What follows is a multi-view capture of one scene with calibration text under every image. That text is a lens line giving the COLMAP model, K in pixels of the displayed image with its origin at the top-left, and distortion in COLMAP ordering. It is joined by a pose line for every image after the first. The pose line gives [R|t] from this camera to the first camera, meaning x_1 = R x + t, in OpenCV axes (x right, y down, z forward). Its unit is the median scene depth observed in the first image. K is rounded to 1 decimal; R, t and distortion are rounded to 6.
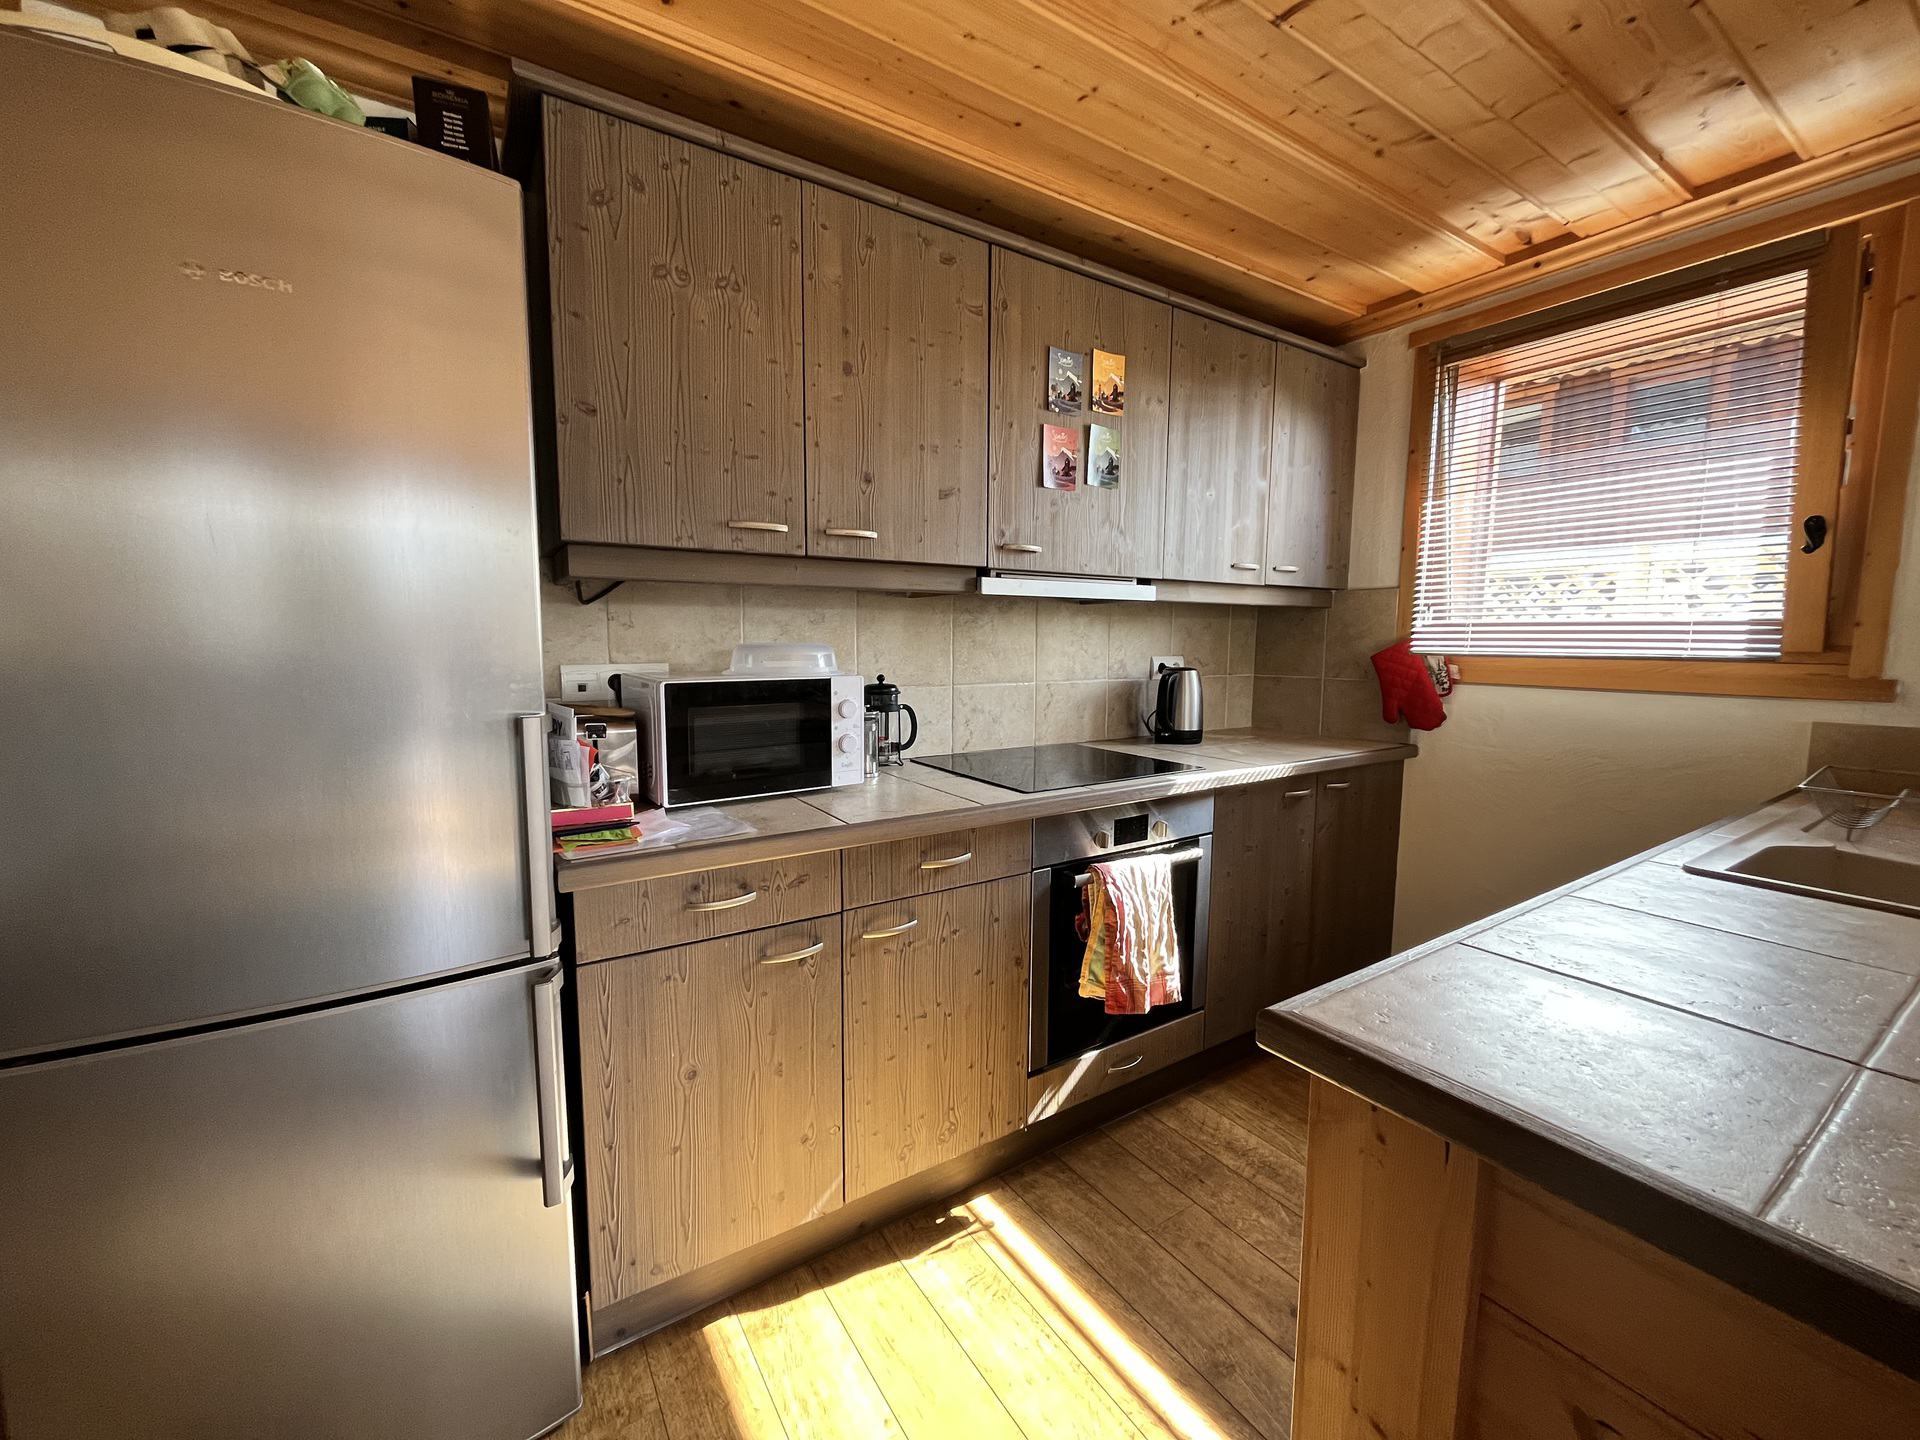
lens RADIAL K [[773.1, 0, 951.4], [0, 773.1, 718.6], [0, 0, 1]] dist [-0.003352, -0.000437]
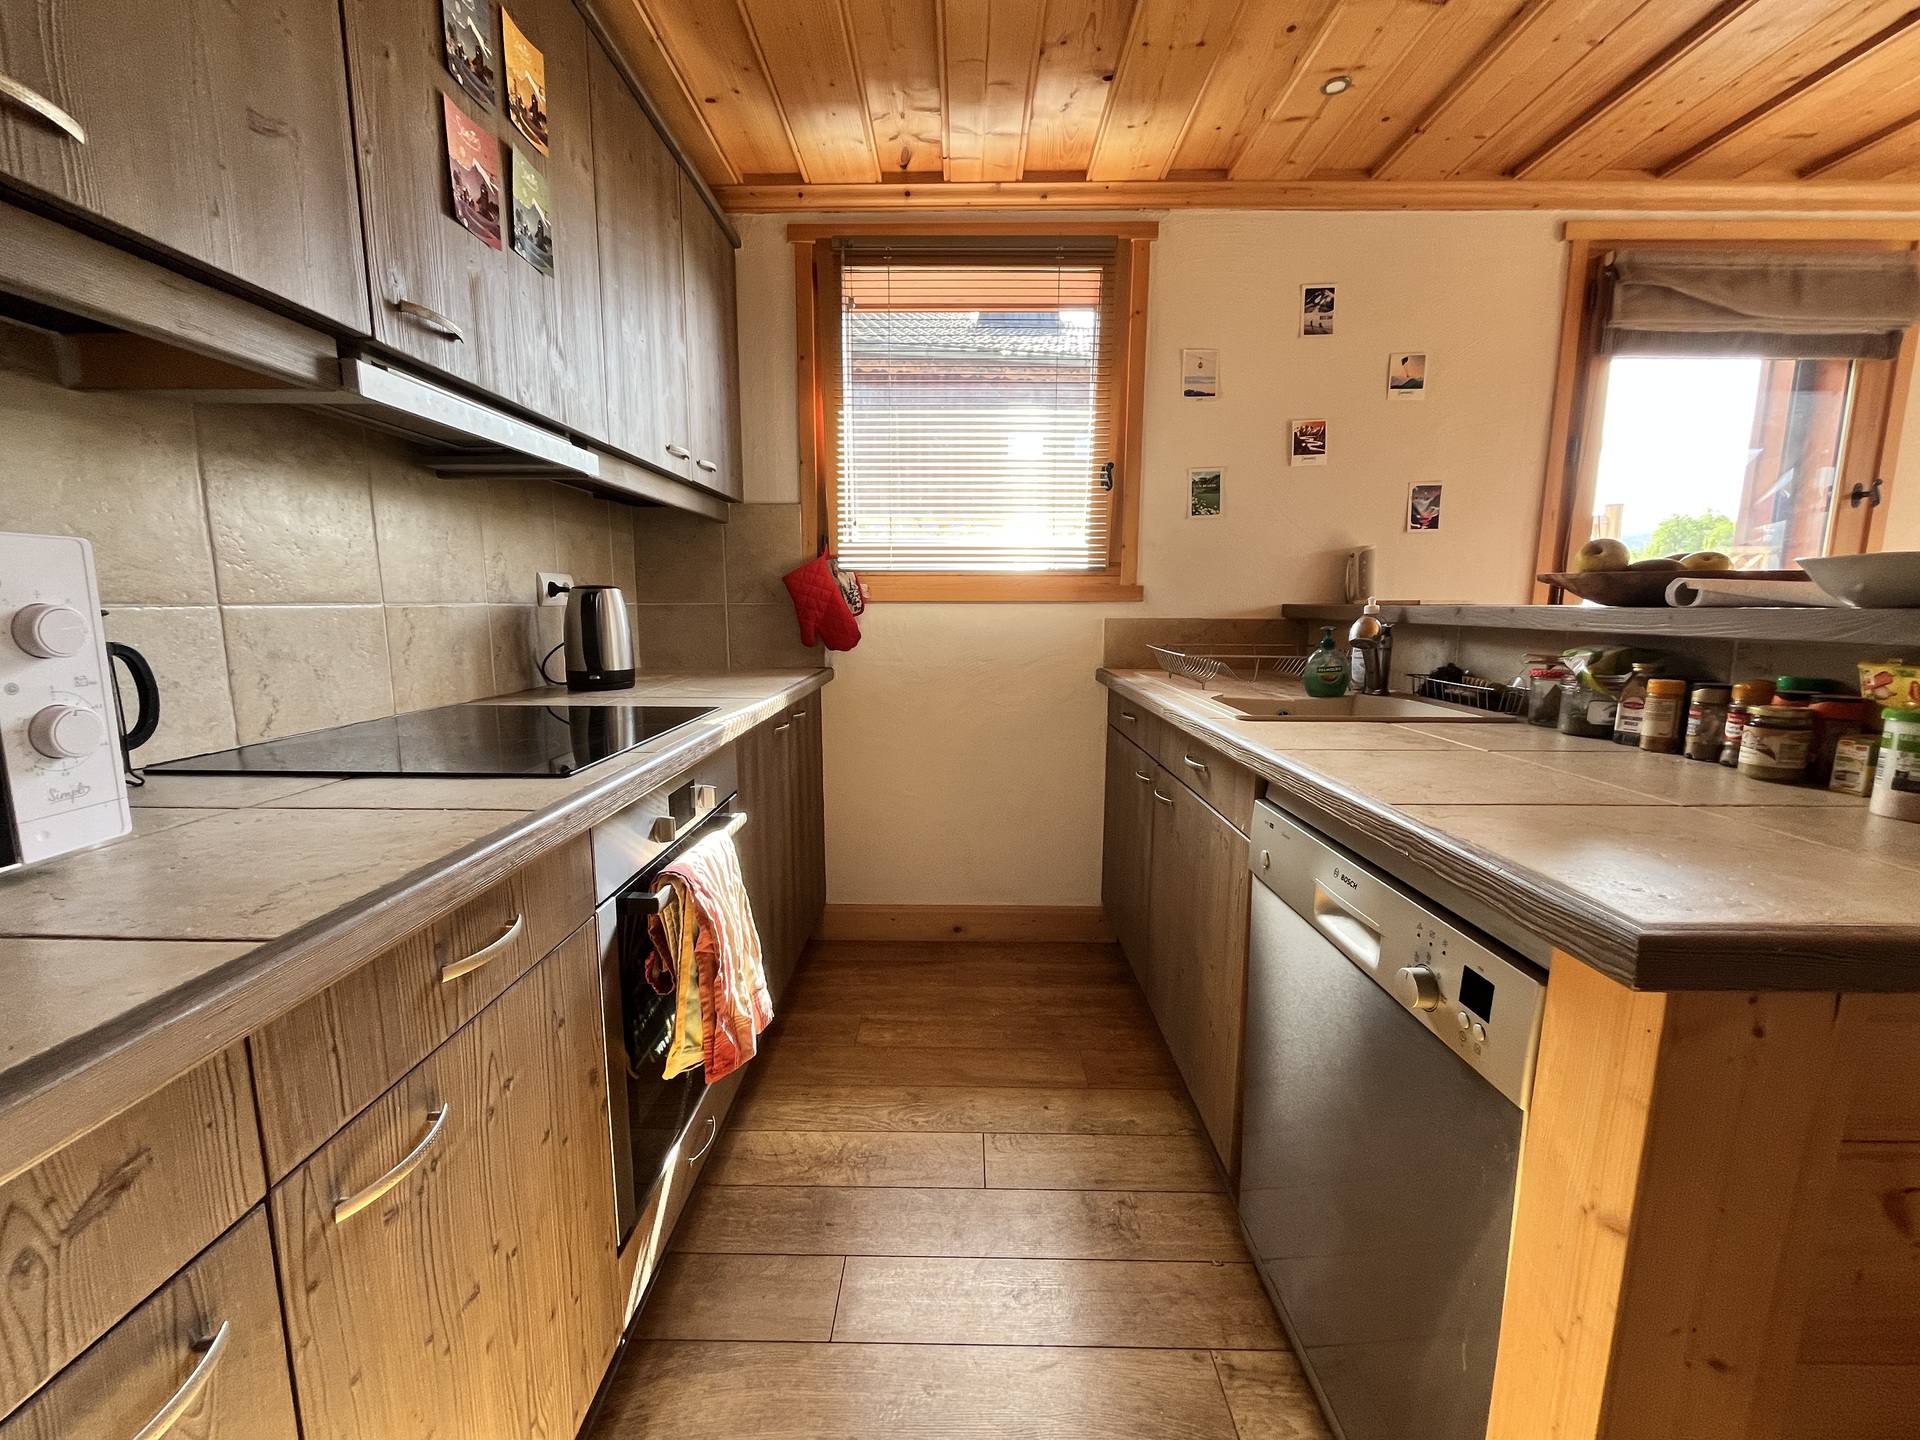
lens RADIAL K [[773.1, 0, 951.4], [0, 773.1, 718.6], [0, 0, 1]] dist [-0.003352, -0.000437]
pose [[0.552509, -0.126924, 0.823787, -0.165314], [0.087640, 0.991706, 0.094016, 0.024103], [-0.828887, 0.020253, 0.559050, 0.396144]]
